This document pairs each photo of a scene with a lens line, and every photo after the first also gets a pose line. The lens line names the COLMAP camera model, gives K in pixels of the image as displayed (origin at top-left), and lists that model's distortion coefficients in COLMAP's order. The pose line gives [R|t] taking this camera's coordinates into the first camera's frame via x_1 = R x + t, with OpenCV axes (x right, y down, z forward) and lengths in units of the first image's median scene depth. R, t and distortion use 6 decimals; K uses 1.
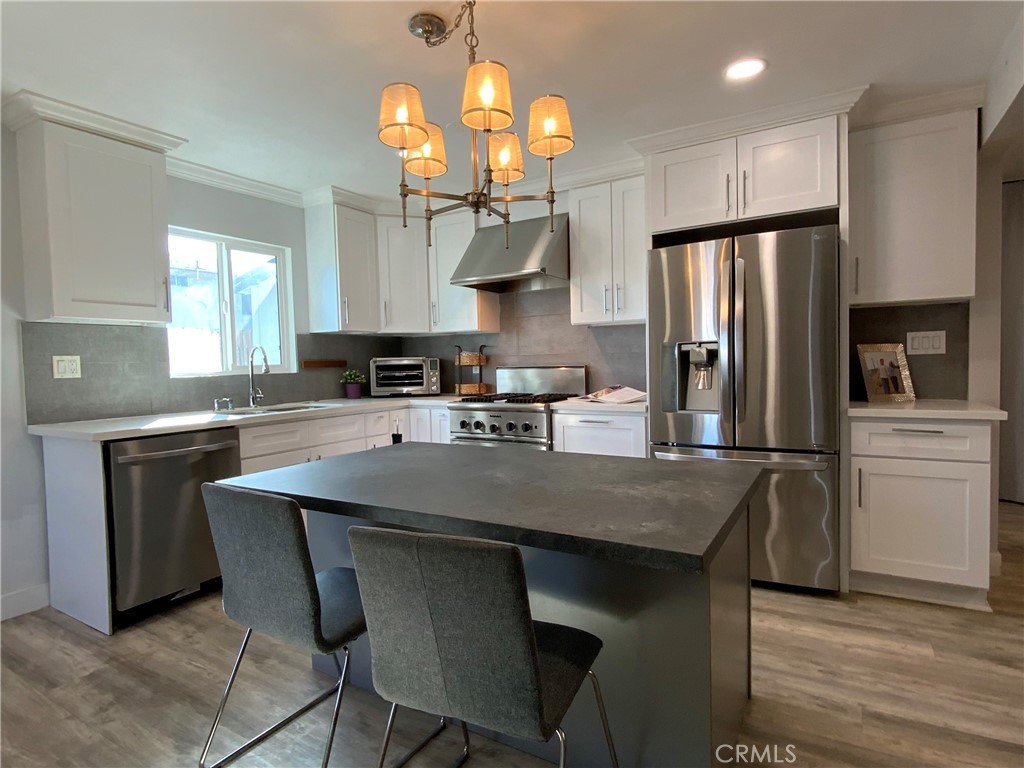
lens RADIAL K [[551.7, 0, 516.4], [0, 551.7, 382.3], [0, 0, 1]] dist [0.036831, -0.036581]
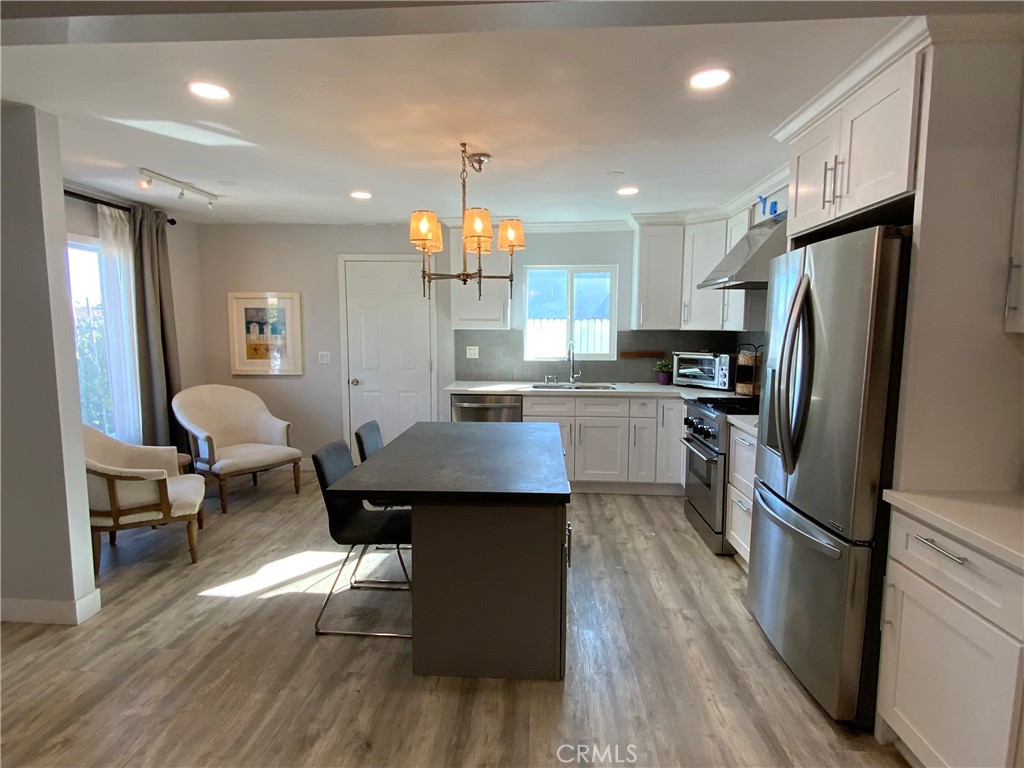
lens RADIAL K [[542.2, 0, 512.0], [0, 542.2, 384.0], [0, 0, 1]] dist [0.000867, -0.000144]
pose [[0.462130, 0.118030, -0.878923, 0.596428], [-0.049002, 0.992988, 0.107583, -0.083439], [0.885457, -0.006648, 0.464673, 0.169109]]
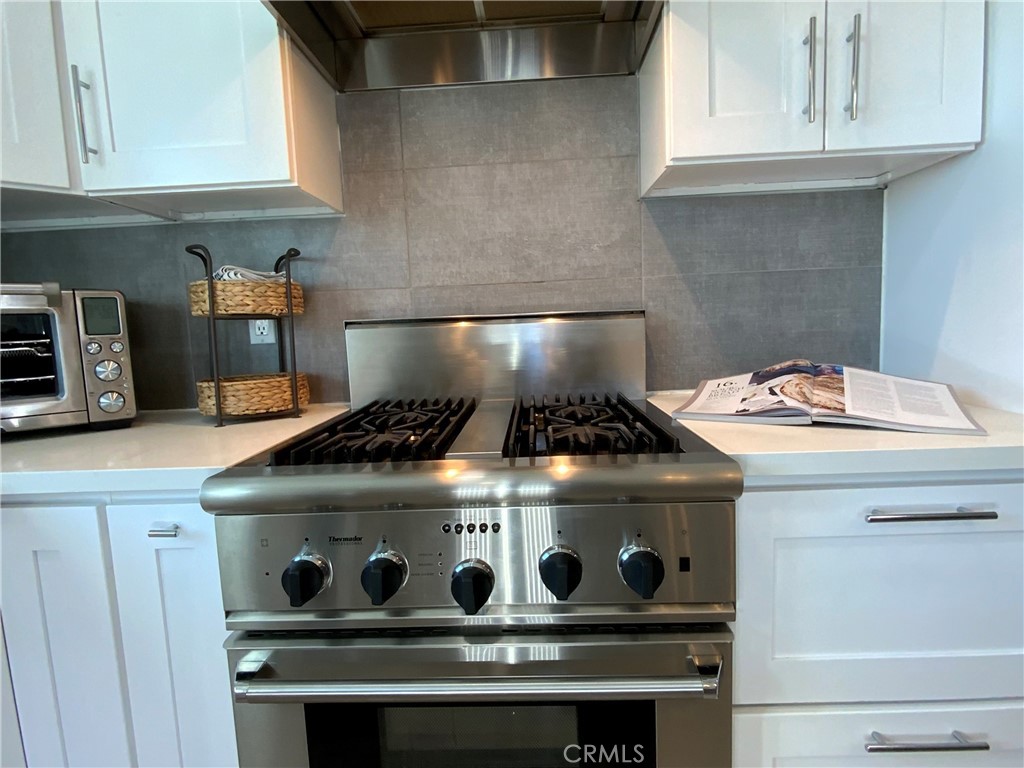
lens RADIAL K [[542.9, 0, 538.8], [0, 542.9, 384.6], [0, 0, 1]] dist [0.002109, -0.031098]
pose [[0.865798, -0.065234, 0.496123, -0.099273], [0.037825, 0.997161, 0.065104, -0.007168], [-0.498962, -0.037601, 0.865808, 0.683802]]
